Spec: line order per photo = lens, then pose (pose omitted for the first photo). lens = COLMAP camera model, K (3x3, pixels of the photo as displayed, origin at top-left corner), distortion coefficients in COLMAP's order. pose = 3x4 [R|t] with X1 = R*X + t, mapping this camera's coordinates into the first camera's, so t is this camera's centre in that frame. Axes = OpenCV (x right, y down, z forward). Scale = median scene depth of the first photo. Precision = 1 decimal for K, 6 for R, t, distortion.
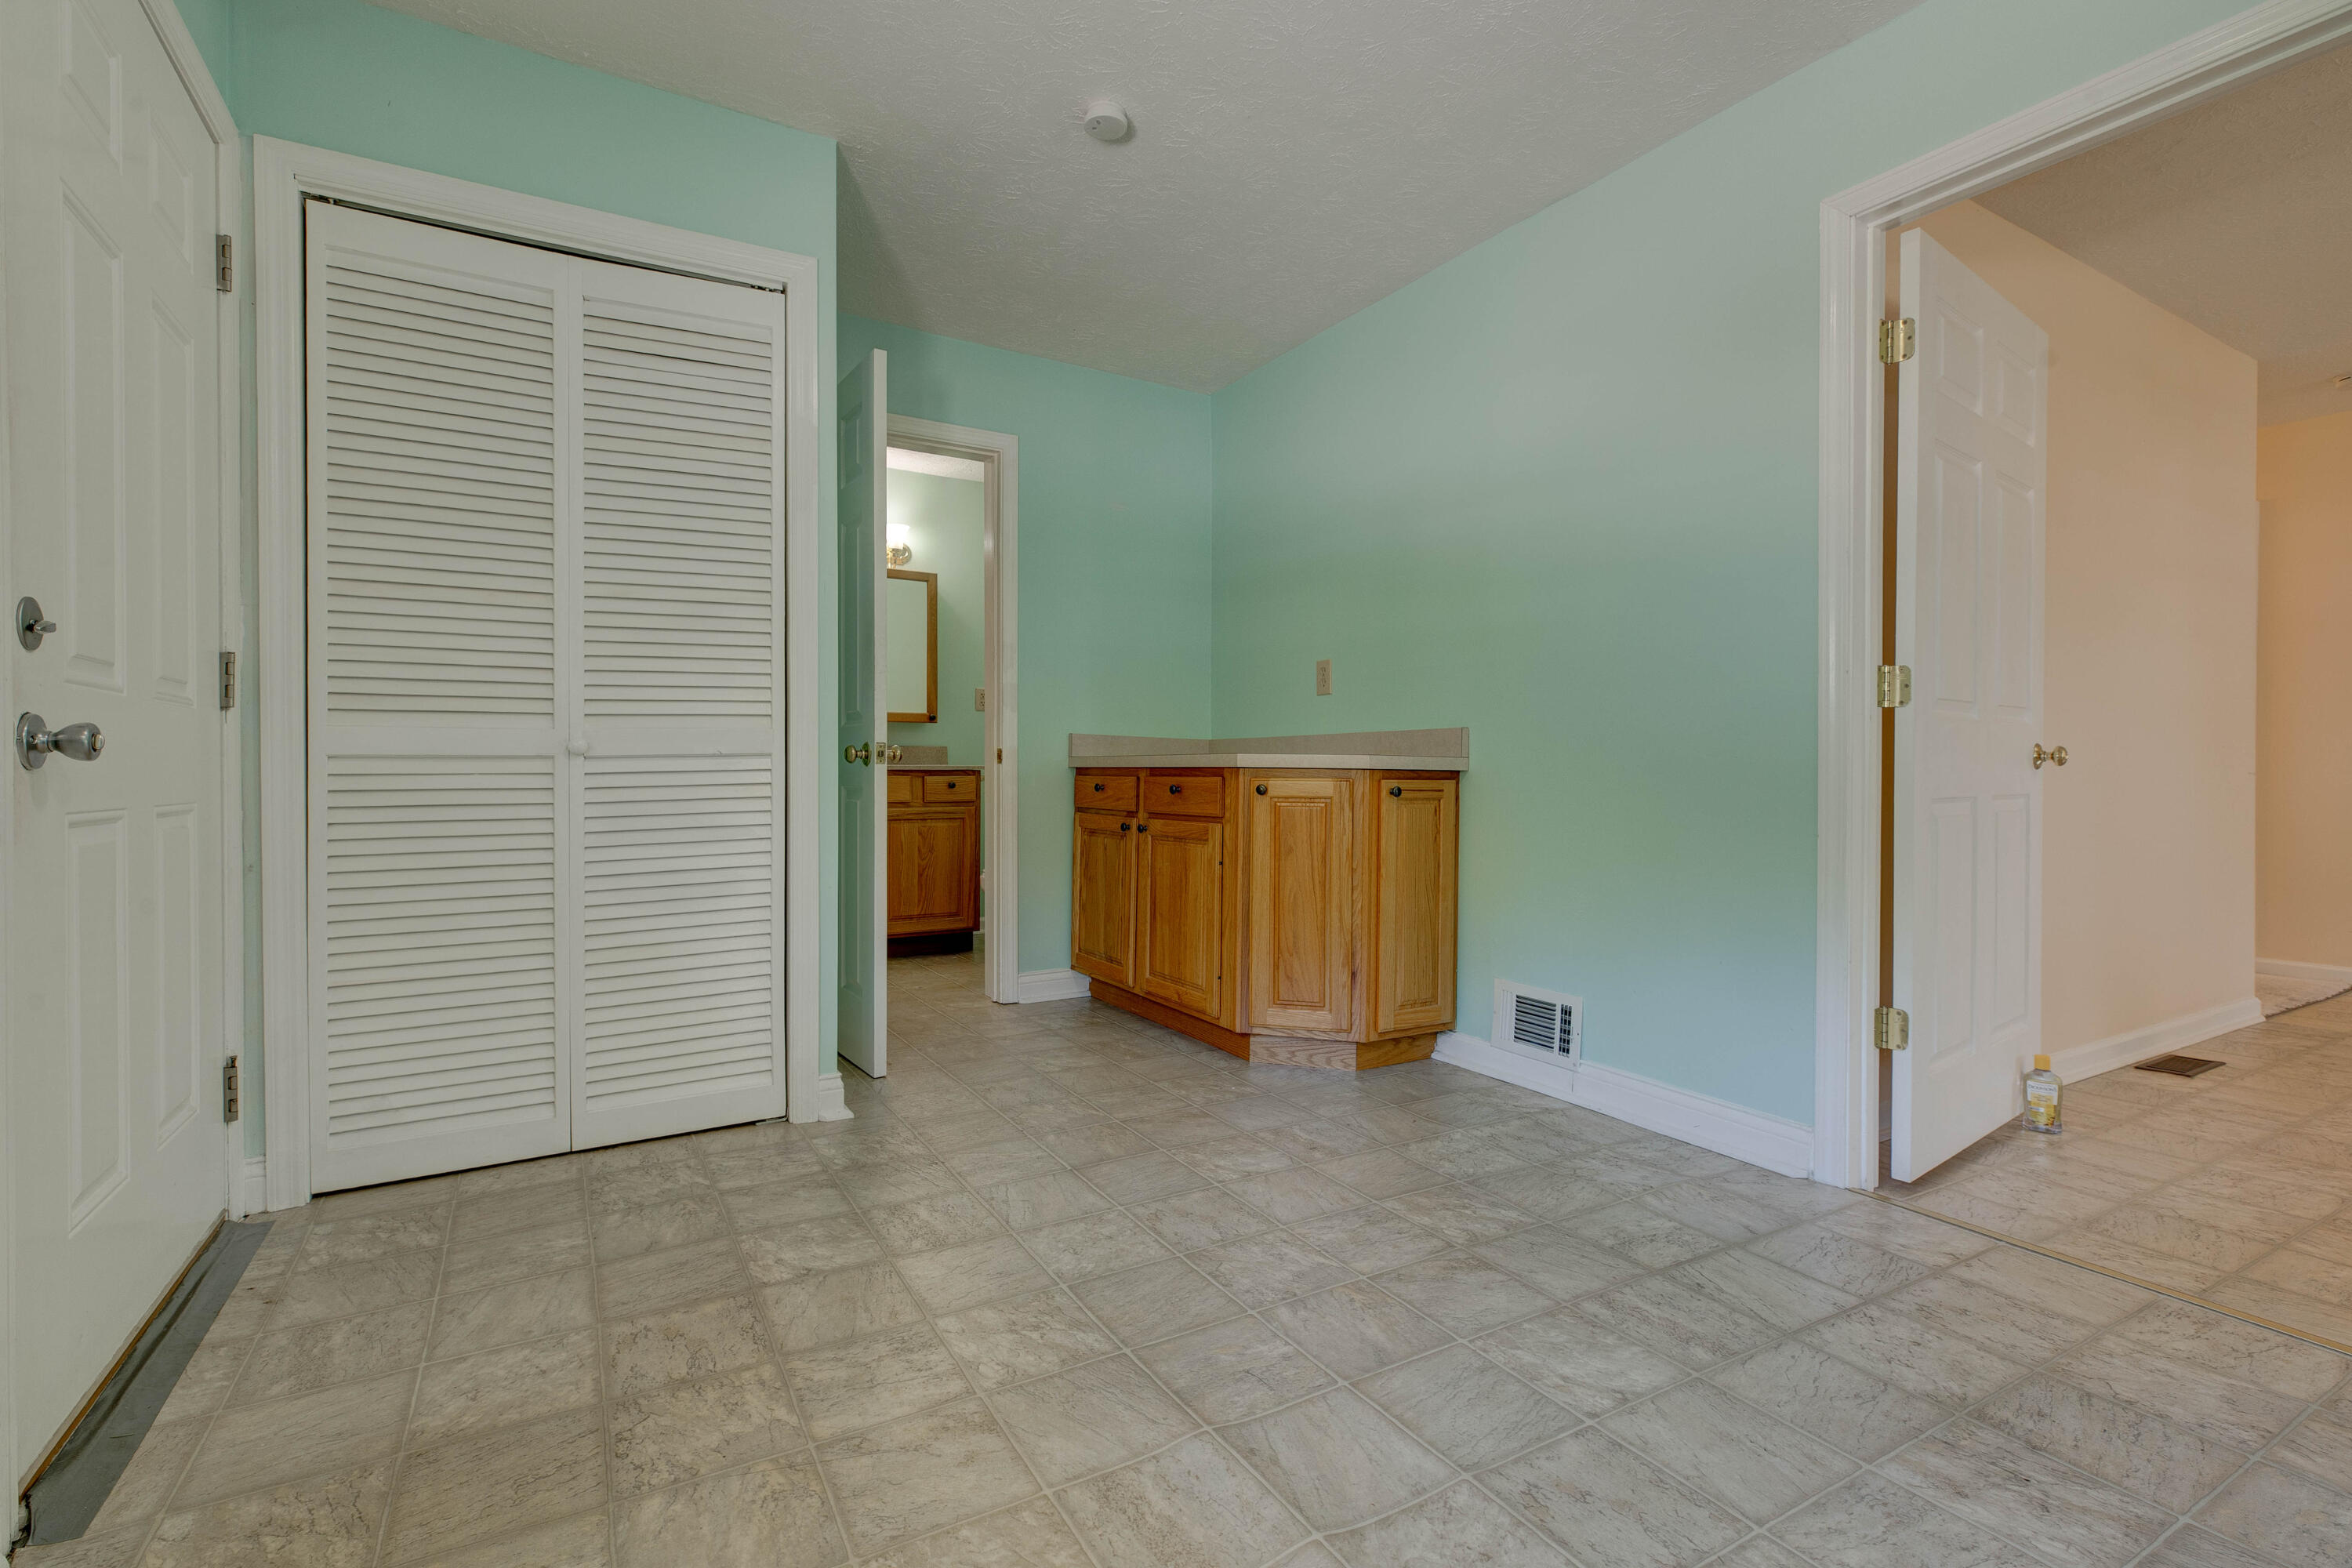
lens RADIAL K [[1063.9, 0, 1176.0], [0, 1063.9, 784.0], [0, 0, 1]] dist [0.004554, -0.000042]
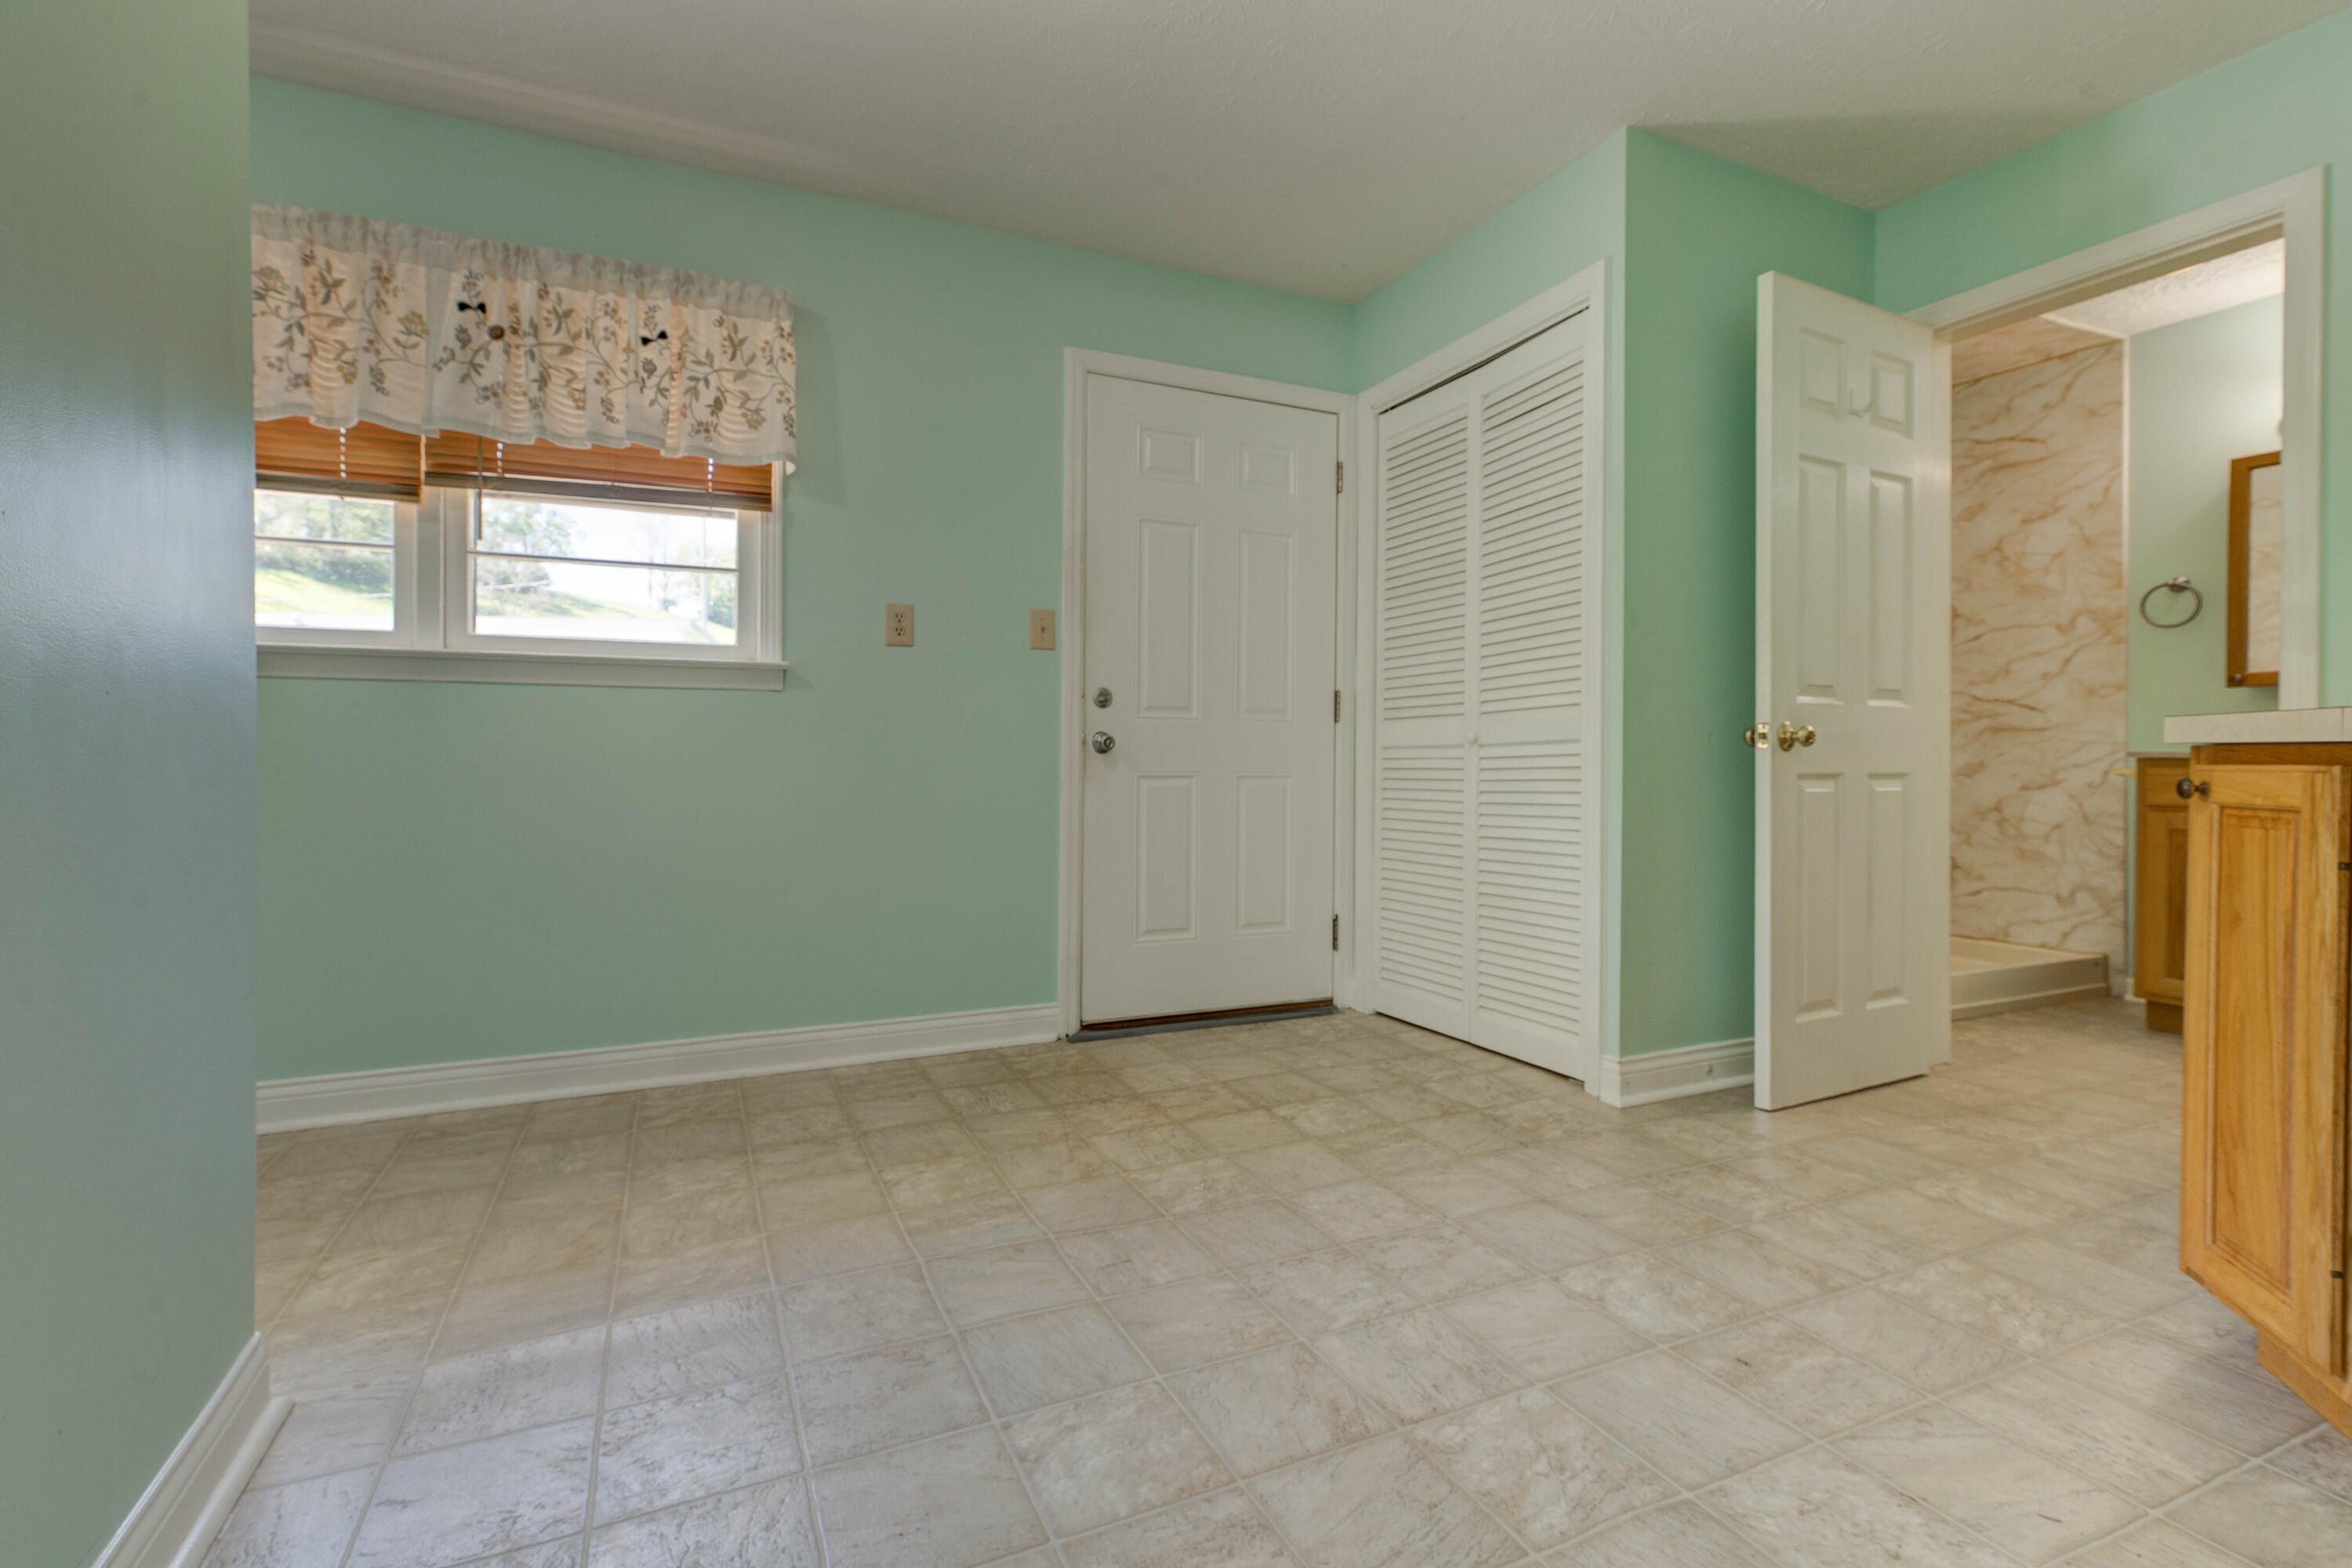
lens RADIAL K [[1089.6, 0, 1170.3], [0, 1089.6, 760.0], [0, 0, 1]] dist [0.023489, 0.000042]
pose [[-0.096743, -0.003121, -0.995304, 0.970000], [-0.017678, 0.999843, -0.001417, 0.001605], [0.995152, 0.017458, -0.096783, 0.885863]]
